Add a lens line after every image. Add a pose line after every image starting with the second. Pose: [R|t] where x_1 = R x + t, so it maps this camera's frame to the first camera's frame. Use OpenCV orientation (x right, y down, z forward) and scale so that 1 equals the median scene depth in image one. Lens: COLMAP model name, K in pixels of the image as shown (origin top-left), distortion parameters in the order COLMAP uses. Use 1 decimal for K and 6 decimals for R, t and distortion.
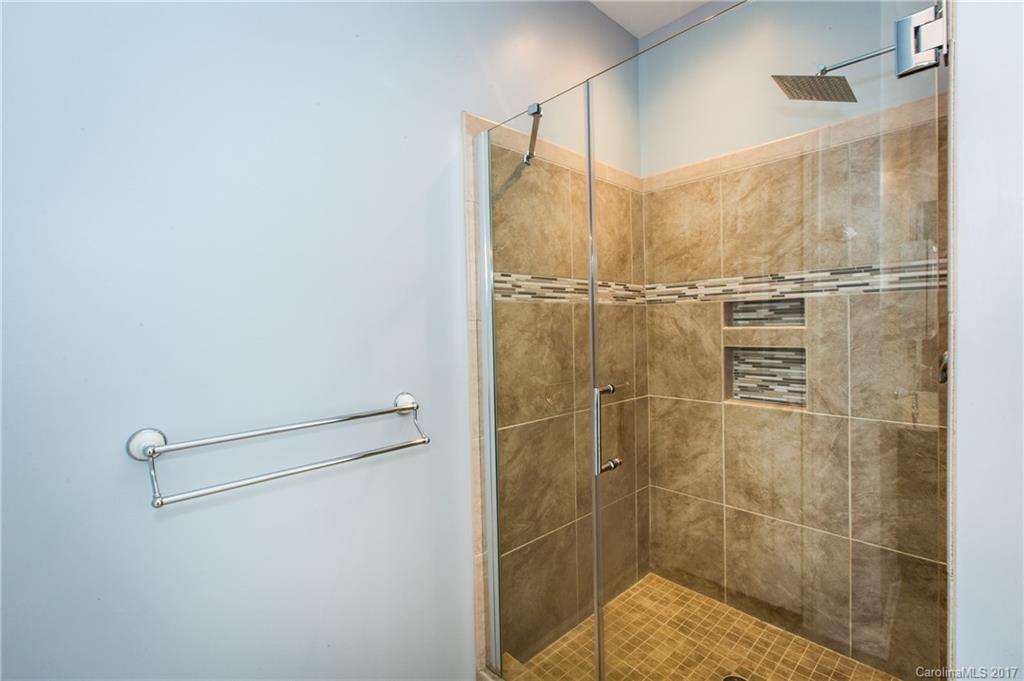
lens RADIAL K [[460.9, 0, 514.4], [0, 460.9, 336.7], [0, 0, 1]] dist [0.002860, -0.000064]
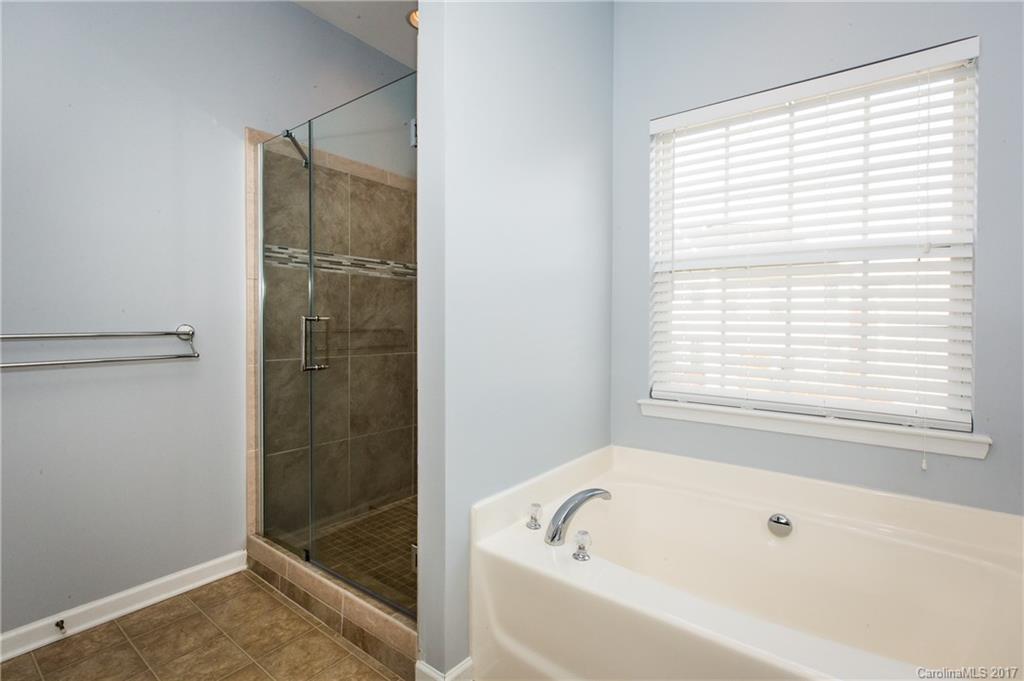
lens RADIAL K [[460.9, 0, 483.8], [0, 460.9, 325.5], [0, 0, 1]] dist [0.002860, -0.000064]
pose [[0.987083, 0.028124, 0.157724, 0.311772], [-0.026945, 0.999591, -0.009605, 0.080337], [-0.157930, 0.005231, 0.987436, -0.383483]]
